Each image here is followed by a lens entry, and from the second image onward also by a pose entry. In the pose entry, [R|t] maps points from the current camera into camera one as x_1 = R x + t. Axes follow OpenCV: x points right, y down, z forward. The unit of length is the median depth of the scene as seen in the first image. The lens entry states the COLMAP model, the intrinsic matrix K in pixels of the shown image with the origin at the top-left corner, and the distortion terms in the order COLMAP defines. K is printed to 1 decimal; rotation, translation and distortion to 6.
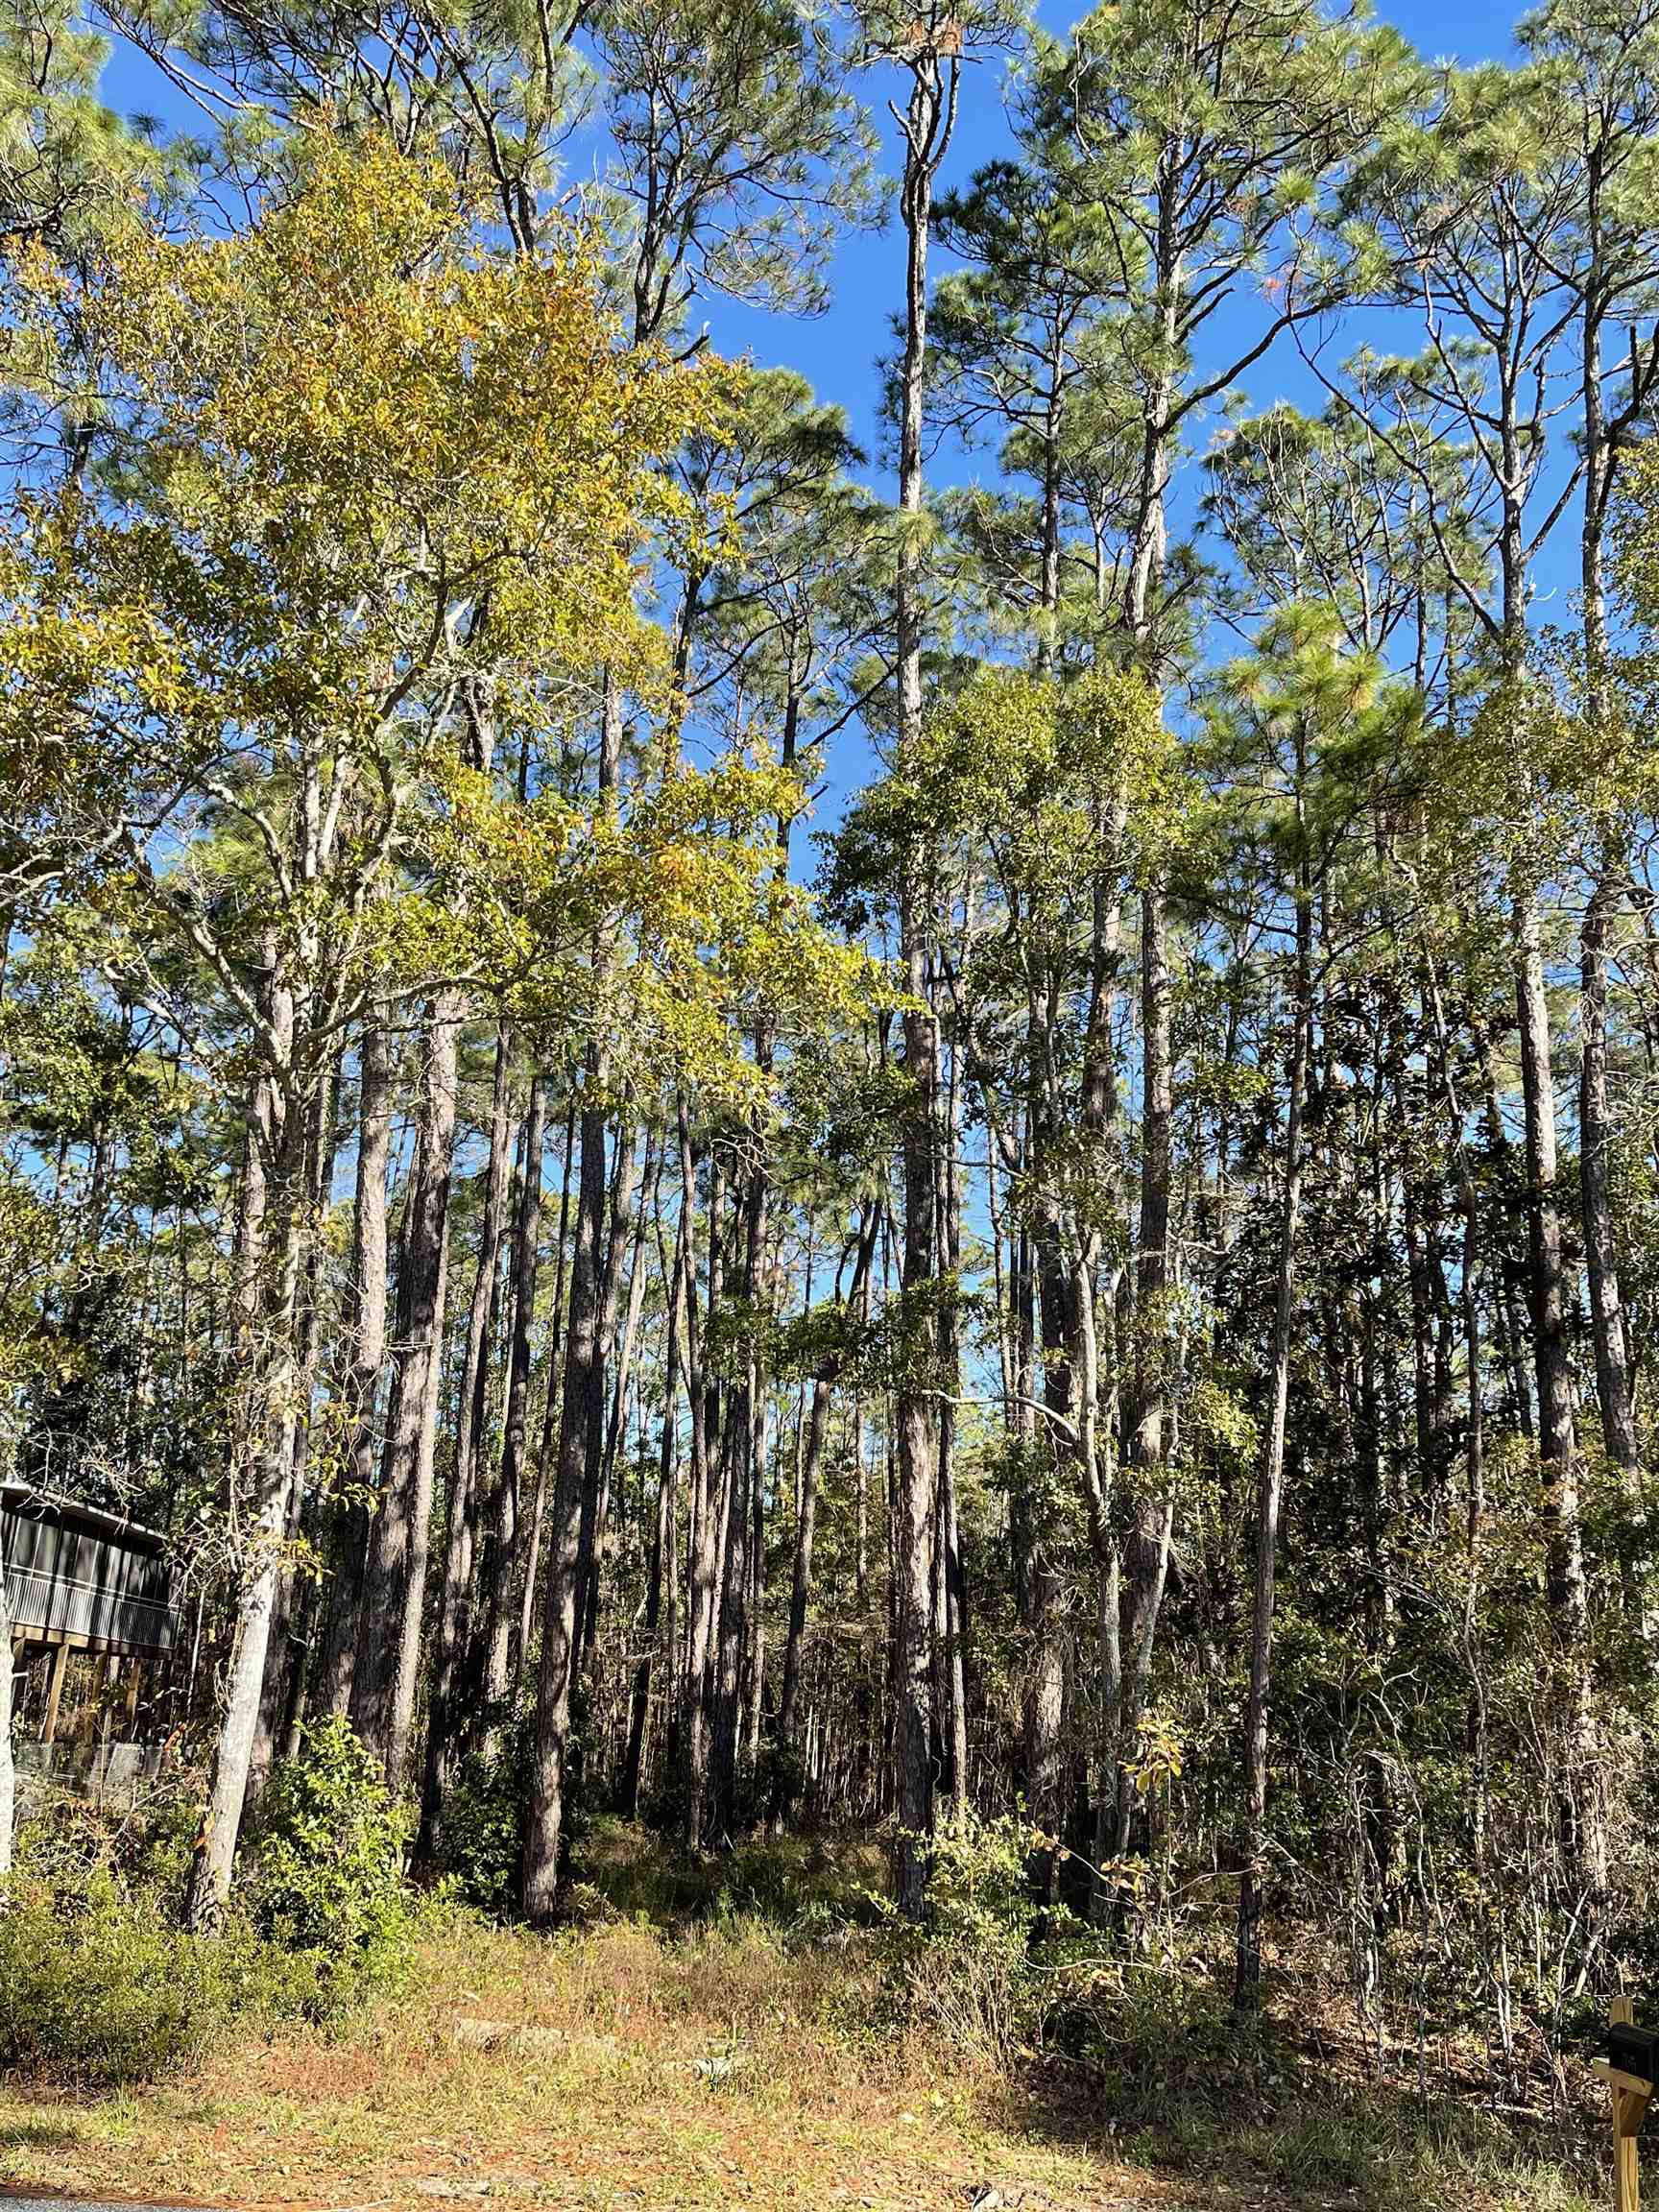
lens RADIAL K [[2084.3, 0, 833.0], [0, 2084.3, 1114.3], [0, 0, 1]] dist [0.069068, -0.132410]
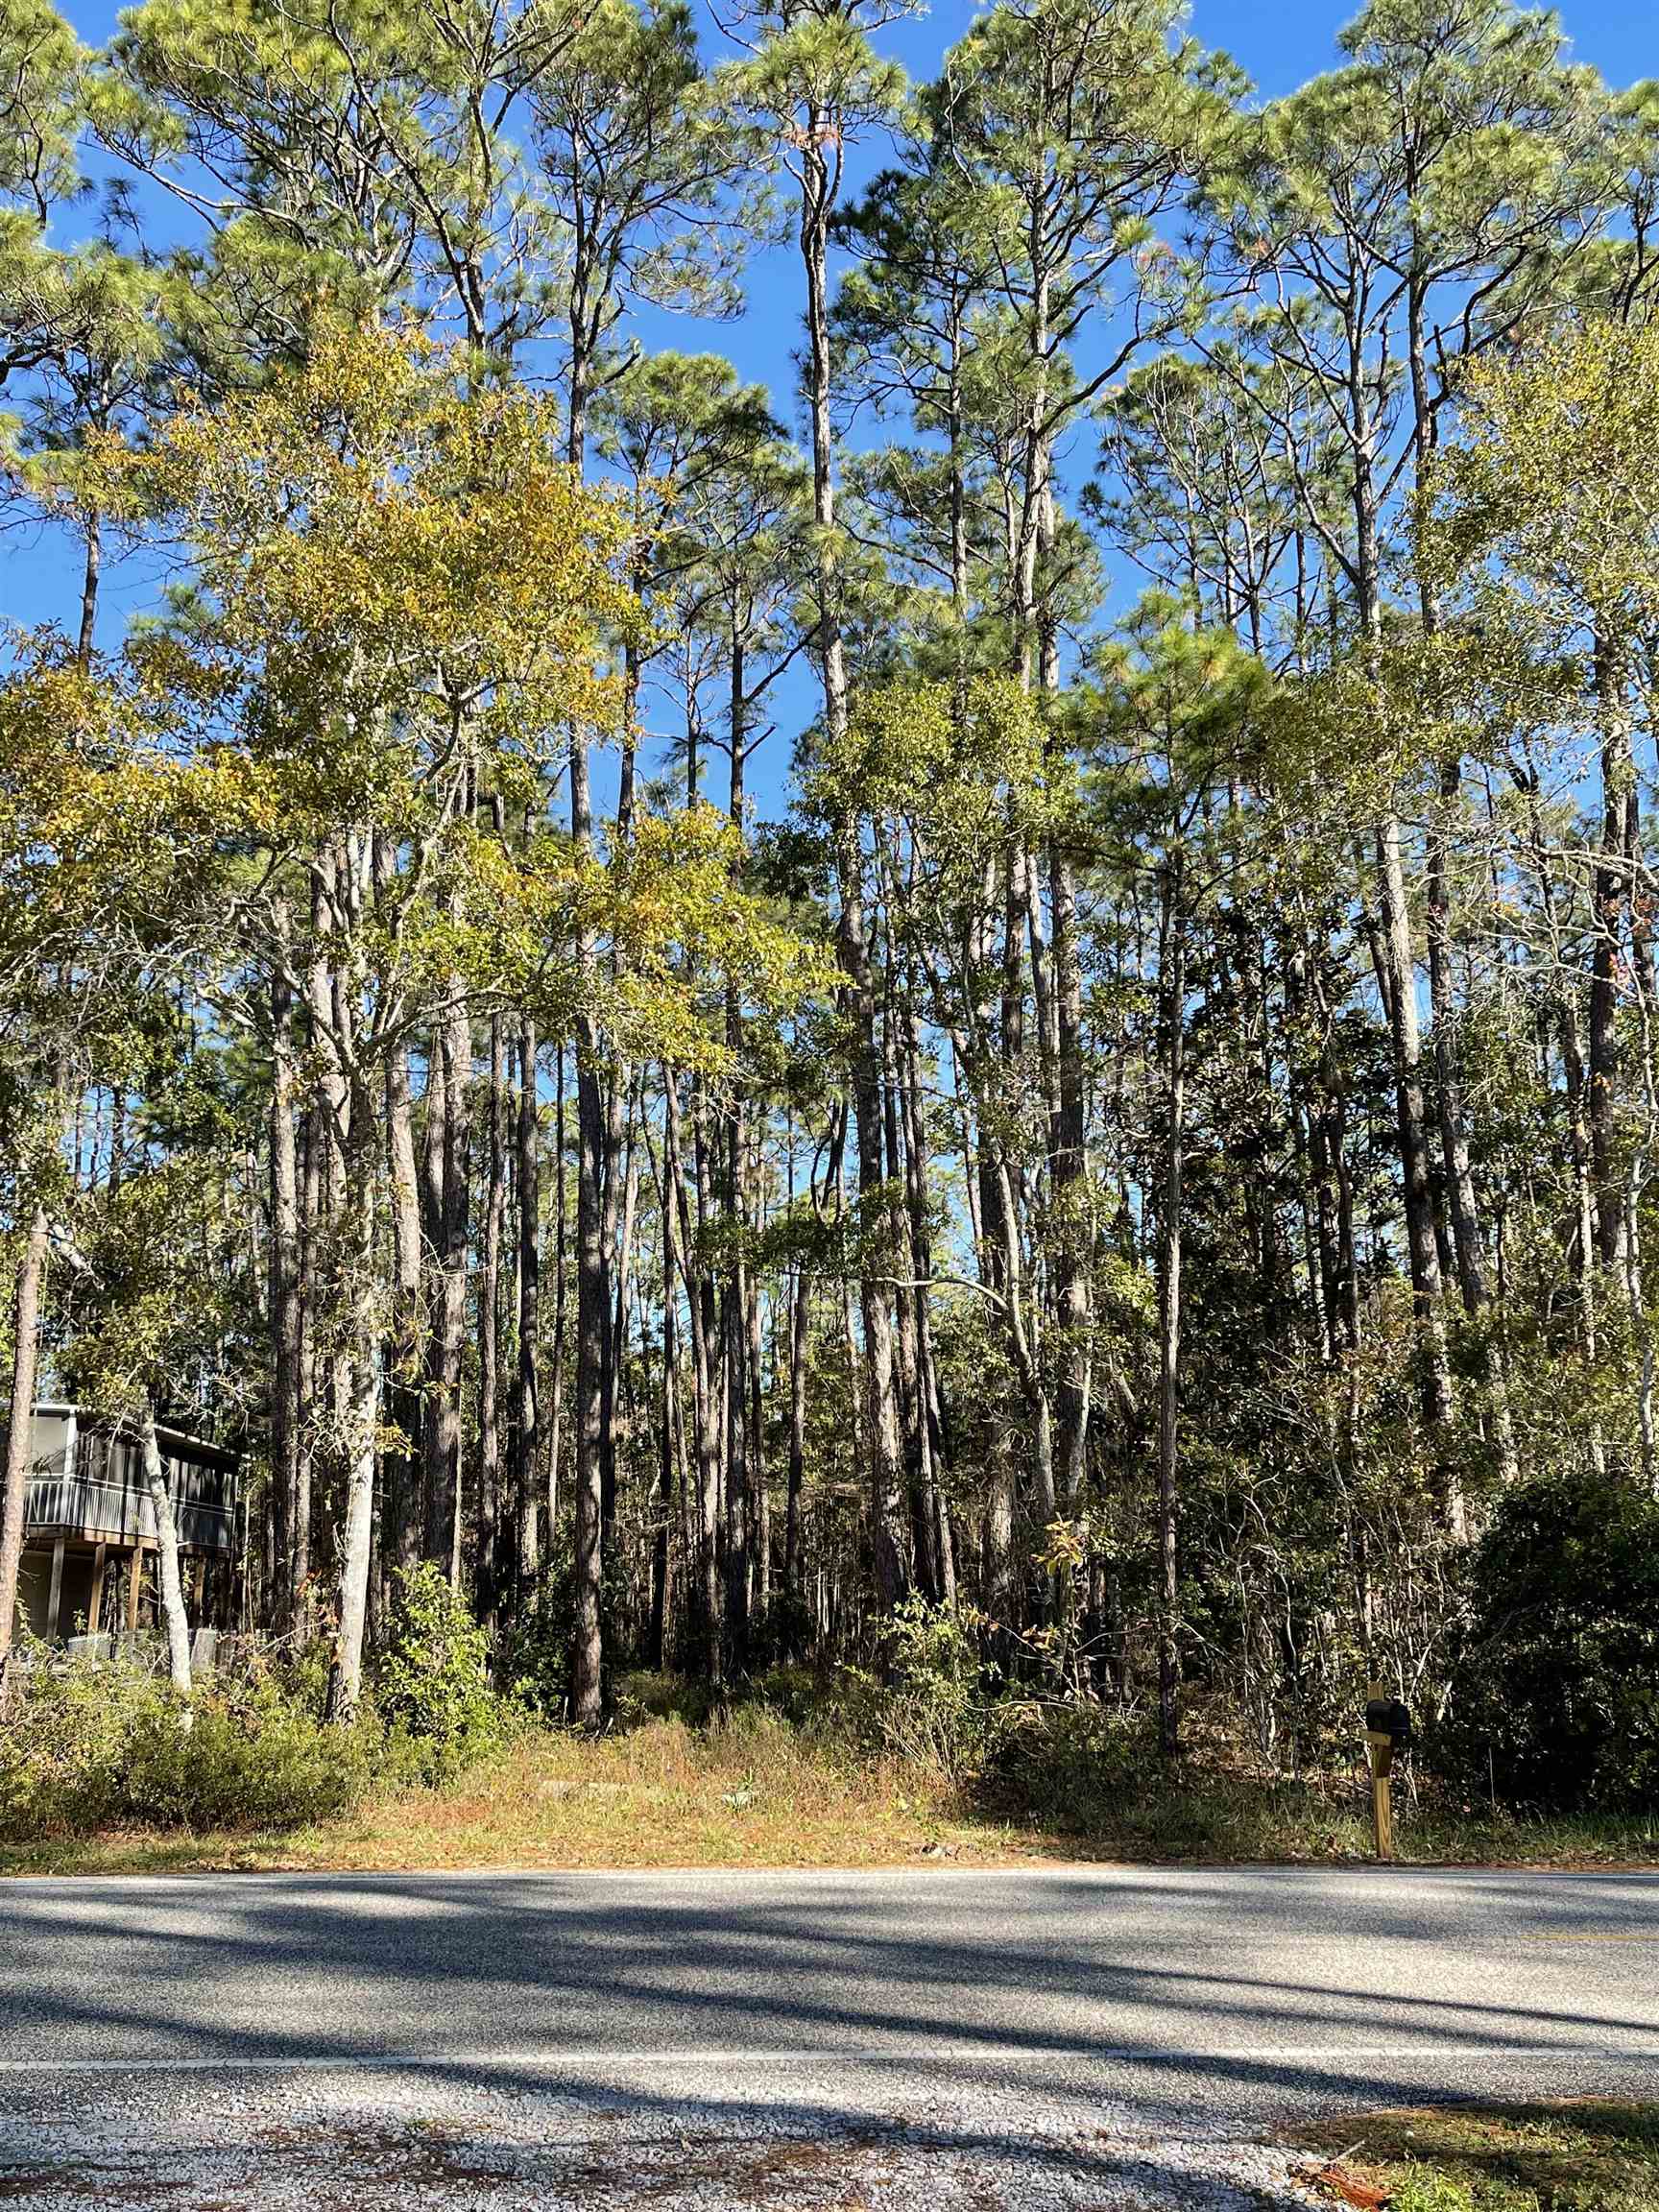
lens RADIAL K [[2084.3, 0, 833.0], [0, 2084.3, 1114.3], [0, 0, 1]] dist [0.069068, -0.132410]
pose [[0.997960, -0.063496, 0.006596, 0.010629], [0.063013, 0.996350, 0.057588, -0.023149], [-0.010228, -0.057055, 0.998319, -0.139767]]
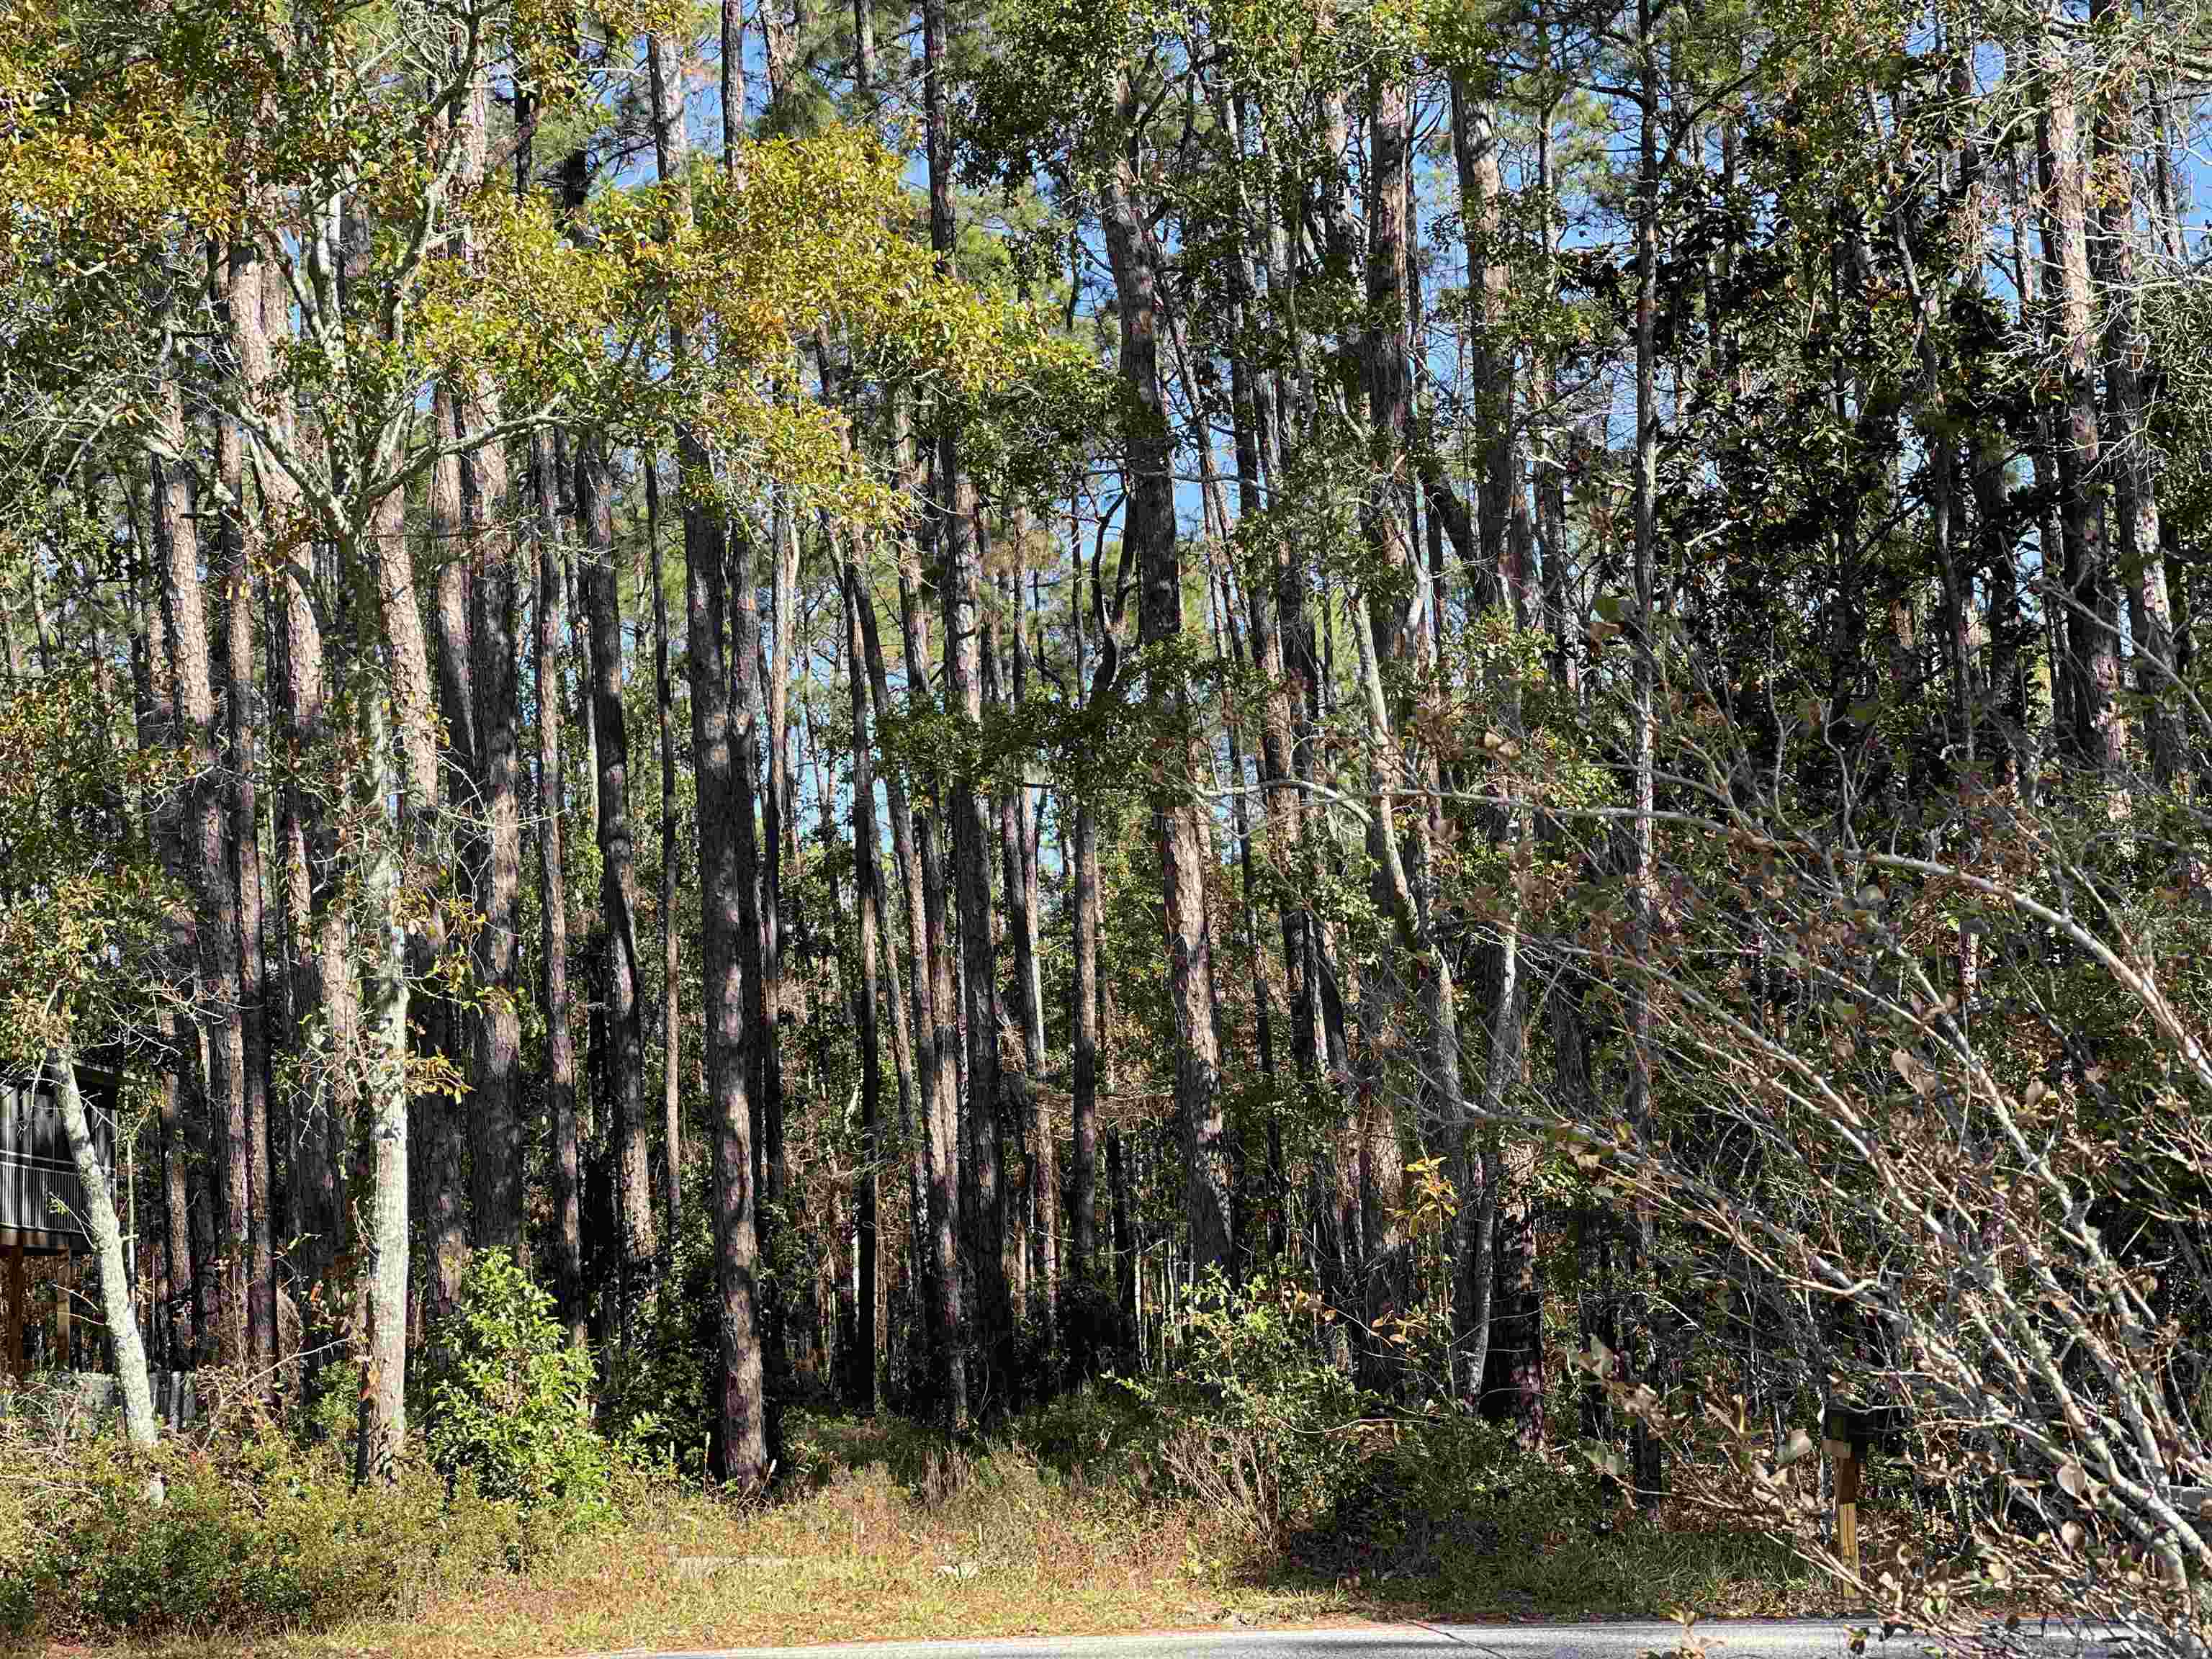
lens RADIAL K [[4141.6, 0, 1107.4], [0, 4141.6, 800.9], [0, 0, 1]] dist [0.167285, 0.247395]
pose [[0.994663, -0.100162, -0.024759, 0.040011], [0.102886, 0.980878, 0.165206, -0.079315], [0.007738, -0.166872, 0.985948, -0.344922]]
